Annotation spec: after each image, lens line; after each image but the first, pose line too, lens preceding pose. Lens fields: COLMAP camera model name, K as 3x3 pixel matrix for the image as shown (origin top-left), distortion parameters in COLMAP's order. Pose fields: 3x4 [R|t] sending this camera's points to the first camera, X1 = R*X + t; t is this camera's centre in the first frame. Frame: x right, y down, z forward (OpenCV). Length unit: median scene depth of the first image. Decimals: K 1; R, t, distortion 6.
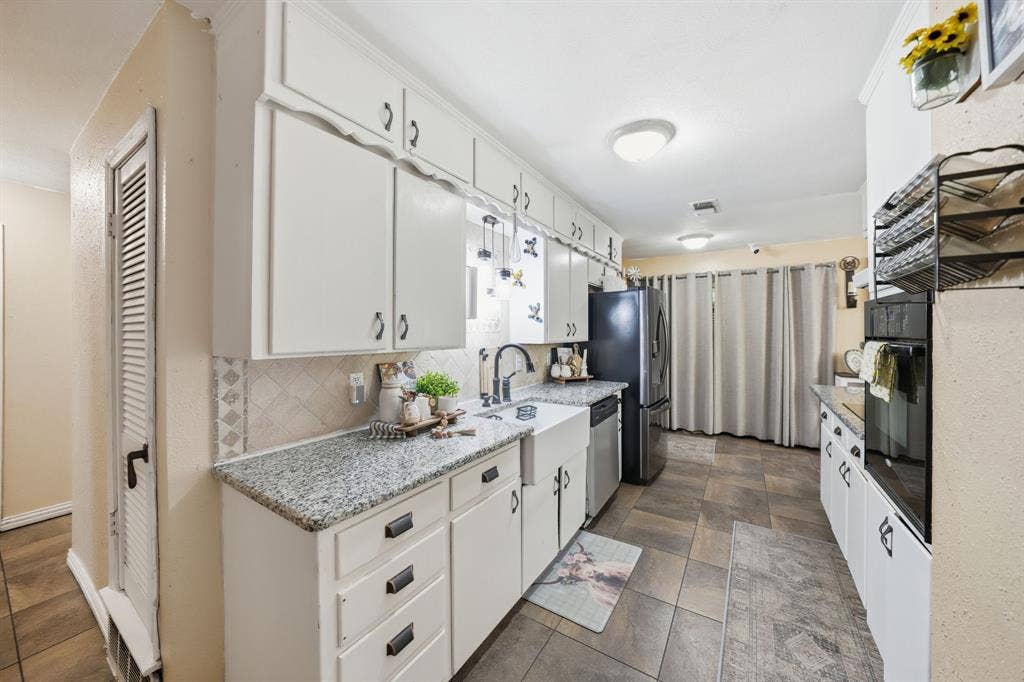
lens RADIAL K [[359.3, 0, 512.5], [0, 359.3, 334.2], [0, 0, 1]] dist [-0.003098, -0.000091]
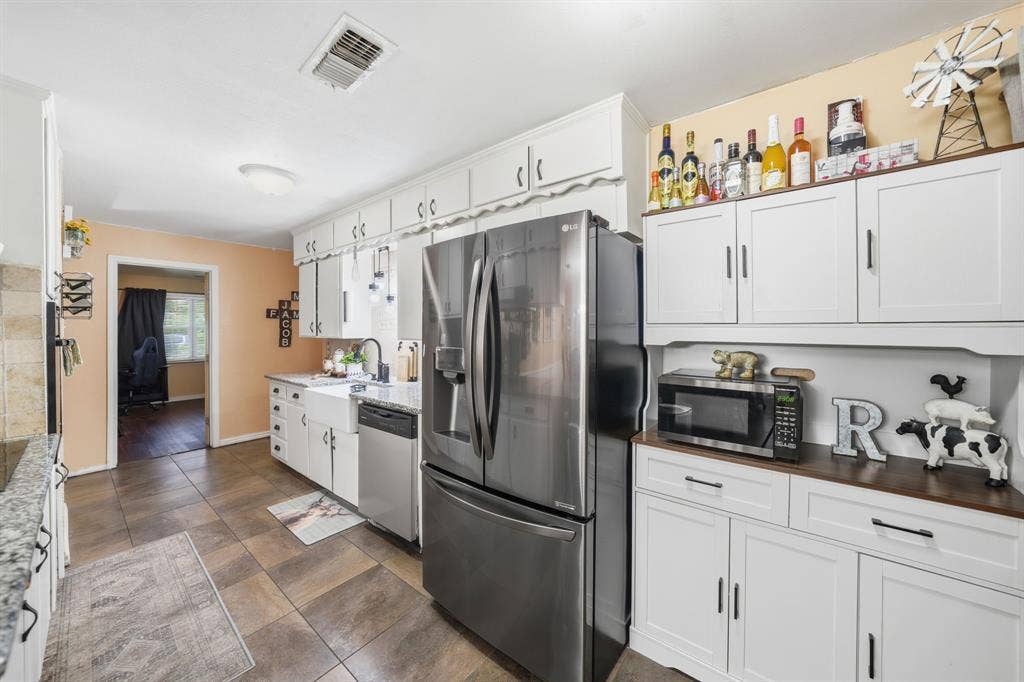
lens RADIAL K [[359.3, 0, 510.9], [0, 359.3, 339.0], [0, 0, 1]] dist [-0.003098, -0.000091]
pose [[-0.109049, 0.006735, -0.994014, 1.383125], [-0.004752, 0.999962, 0.007297, 0.012974], [0.994025, 0.005520, -0.109013, 1.788525]]
